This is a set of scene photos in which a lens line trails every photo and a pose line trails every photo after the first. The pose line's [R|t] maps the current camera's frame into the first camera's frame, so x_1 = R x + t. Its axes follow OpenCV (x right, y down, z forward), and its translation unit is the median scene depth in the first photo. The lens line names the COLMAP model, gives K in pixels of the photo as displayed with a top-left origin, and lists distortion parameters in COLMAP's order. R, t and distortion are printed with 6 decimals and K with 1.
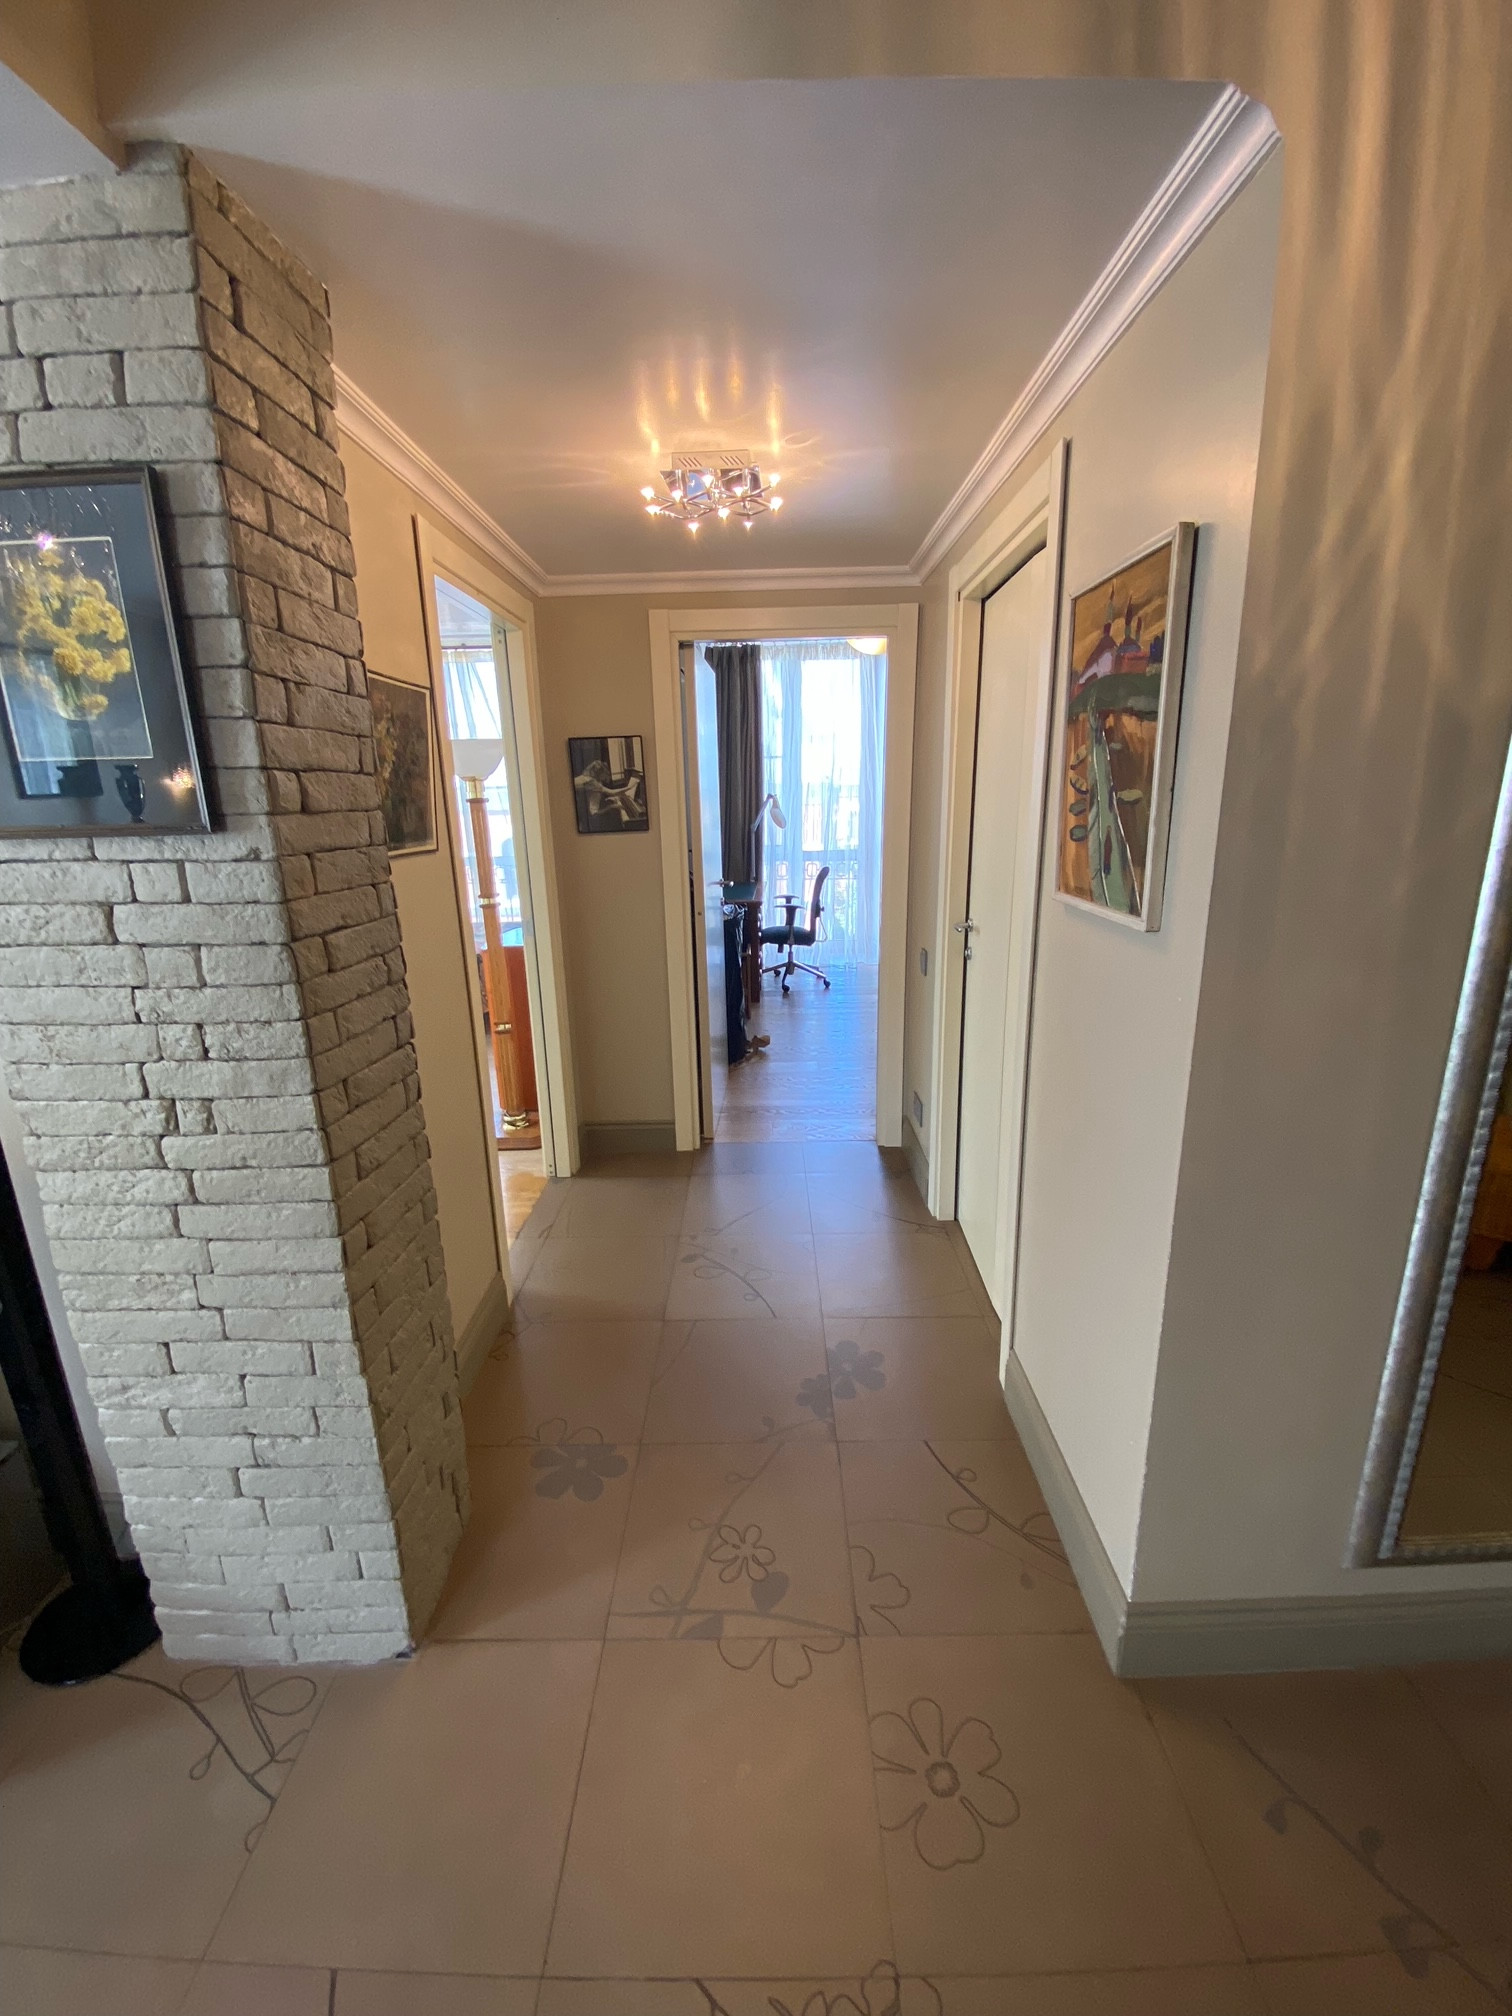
lens RADIAL K [[820.2, 0, 763.4], [0, 820.2, 1002.6], [0, 0, 1]] dist [0.003534, -0.013891]
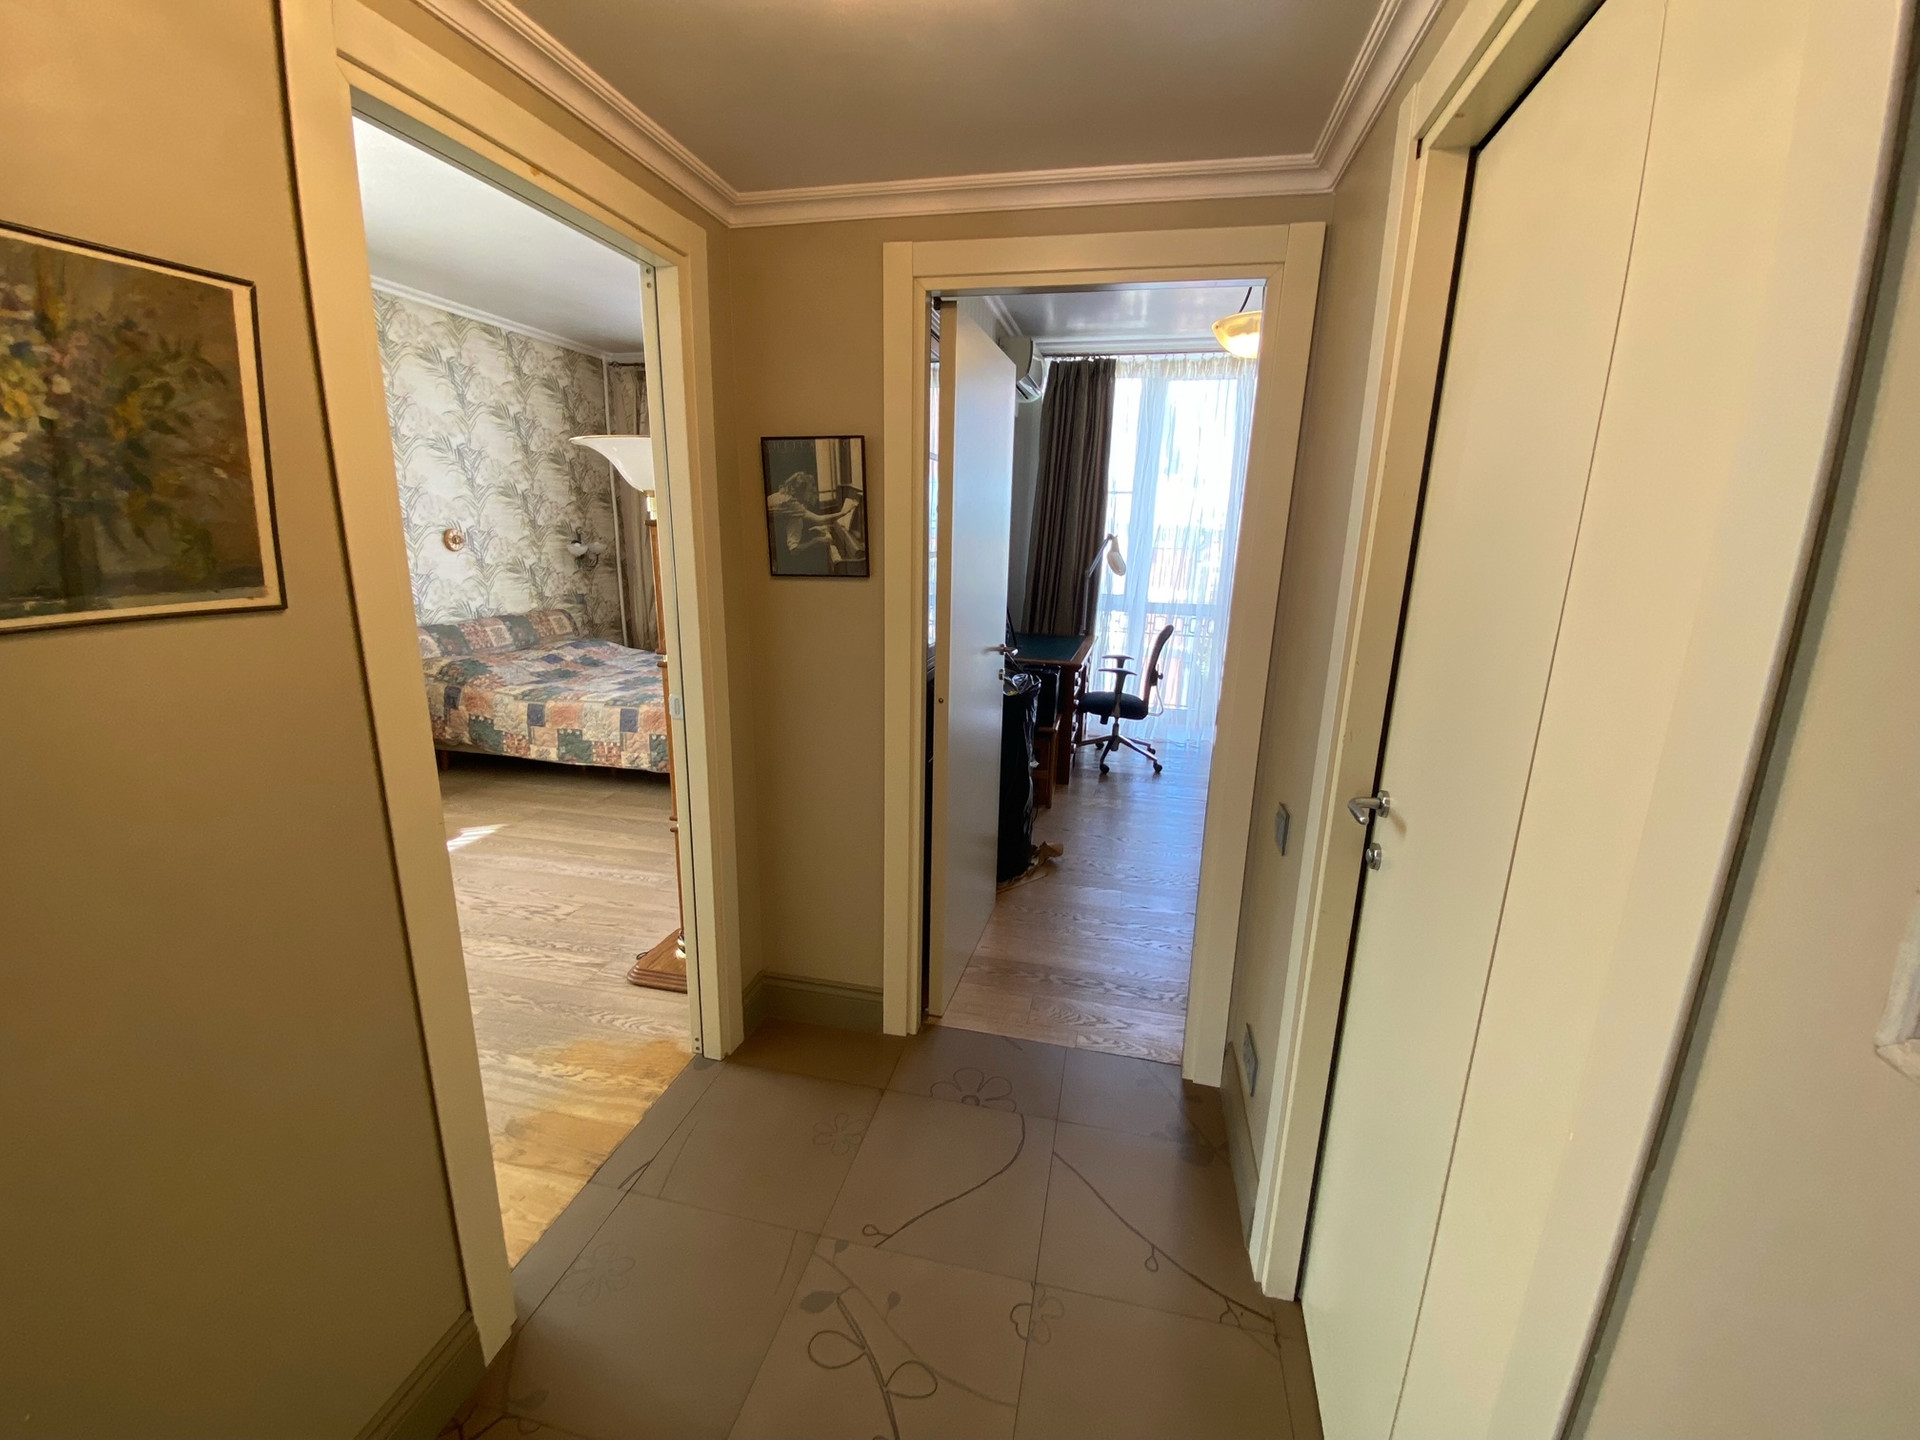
lens RADIAL K [[781.2, 0, 958.8], [0, 781.2, 713.5], [0, 0, 1]] dist [0.003534, -0.013891]
pose [[0.975077, 0.092574, -0.201629, 0.072317], [-0.096537, 0.995280, -0.009889, -0.098408], [0.199762, 0.029108, 0.979412, 0.384467]]
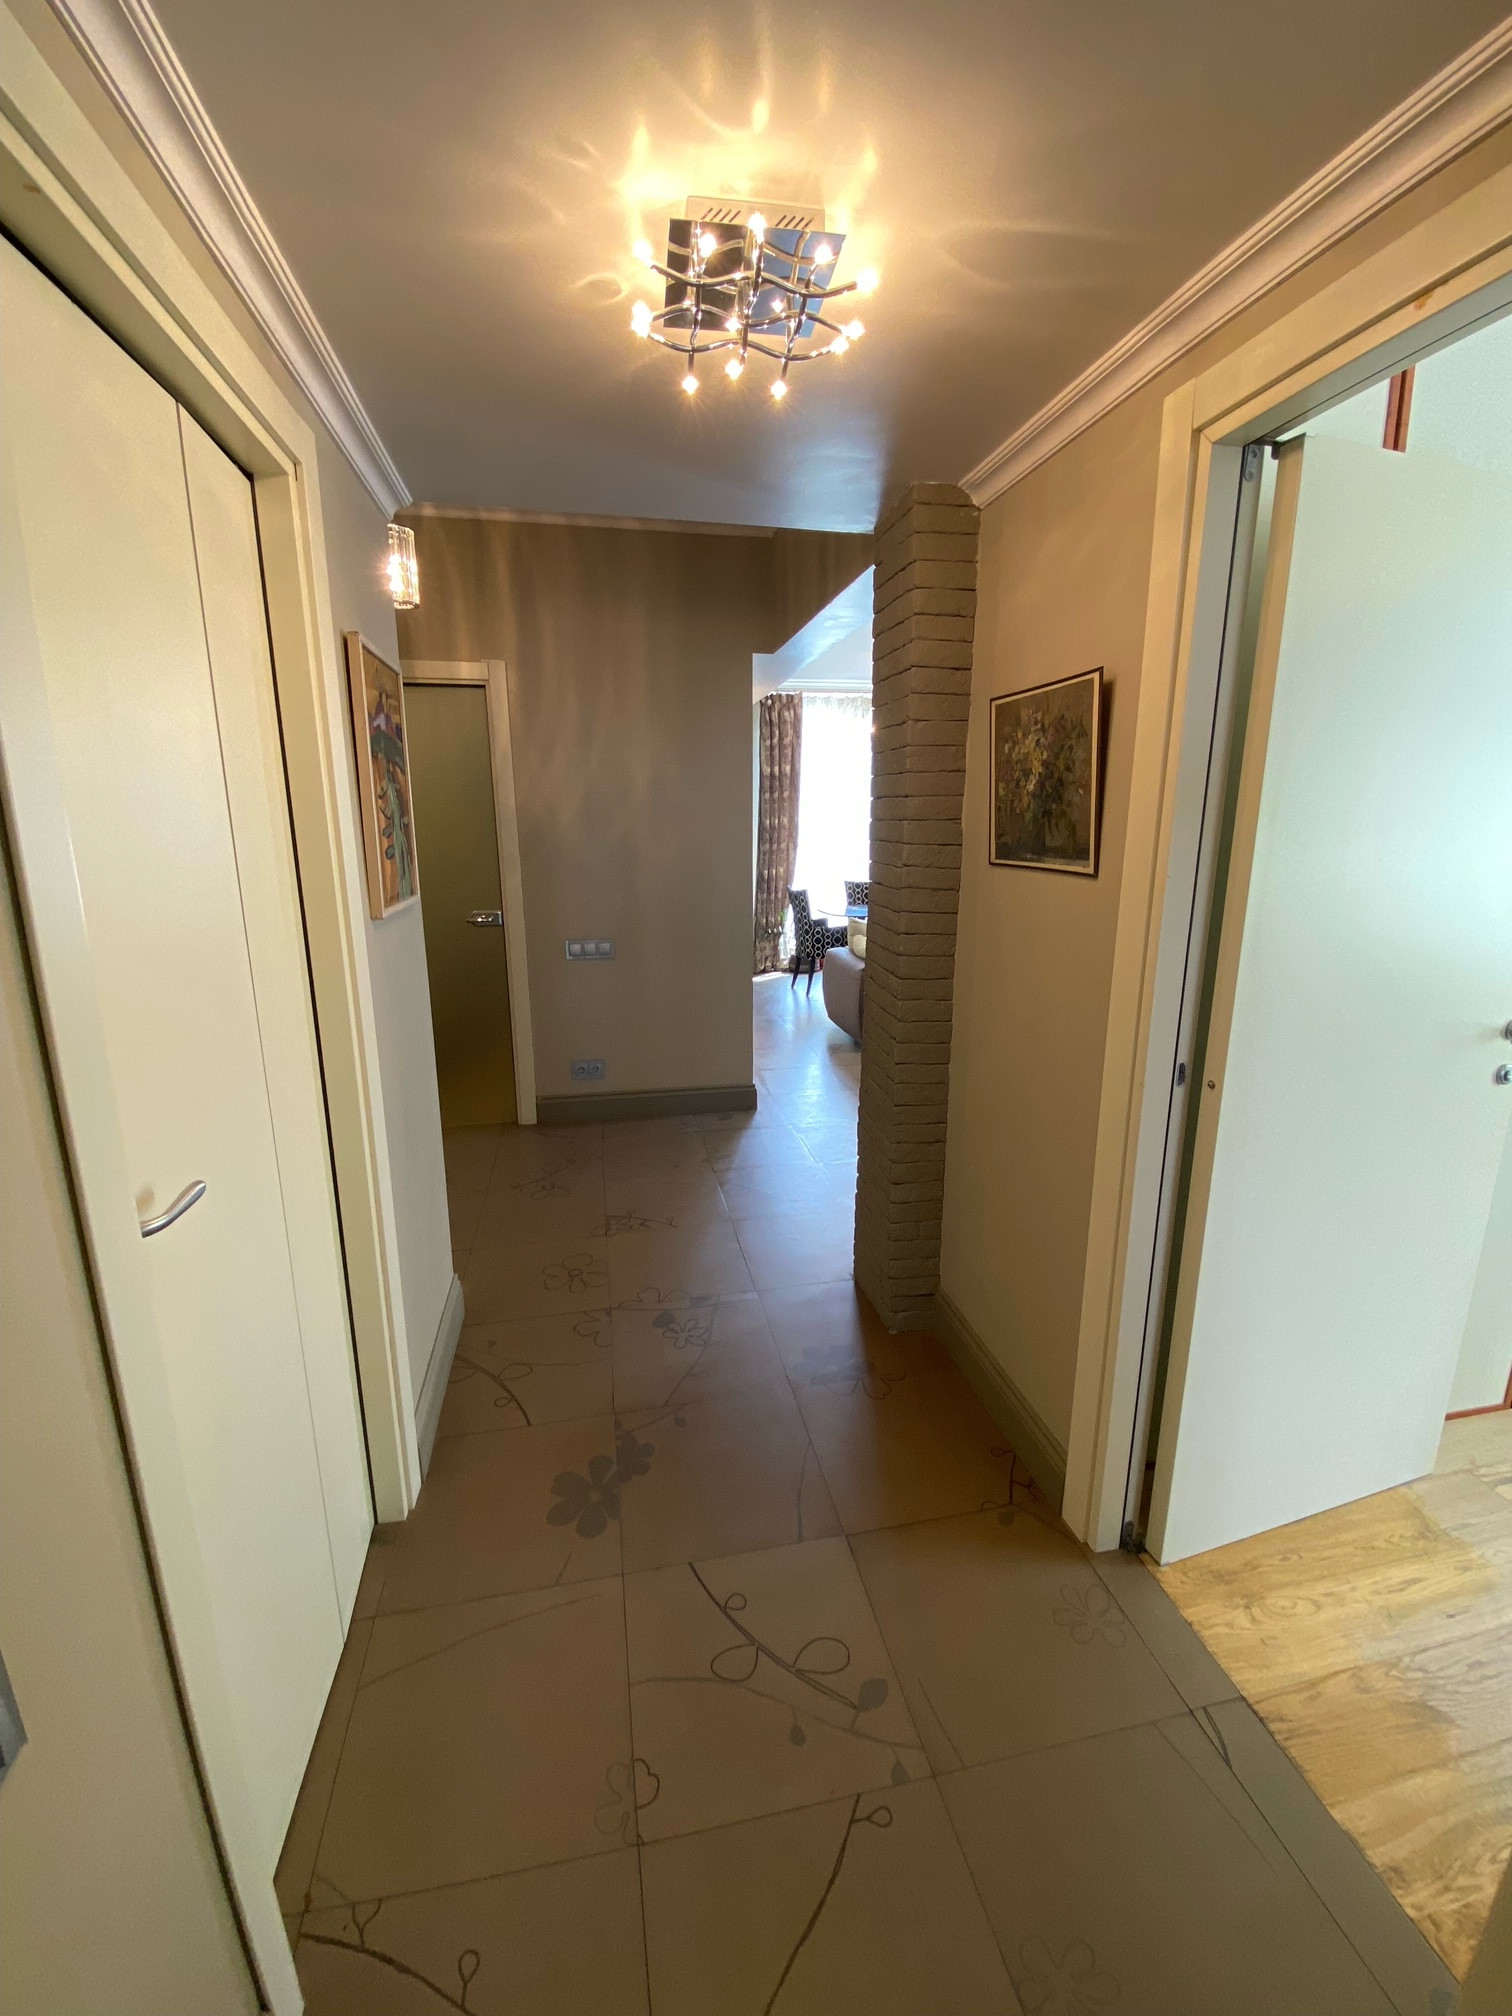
lens RADIAL K [[820.2, 0, 763.4], [0, 820.2, 1002.6], [0, 0, 1]] dist [0.003534, -0.013891]
pose [[-0.977021, 0.067790, -0.202076, 0.046426], [-0.032868, 0.888815, 0.457086, -0.266819], [0.210594, 0.453225, -0.866163, 1.041709]]
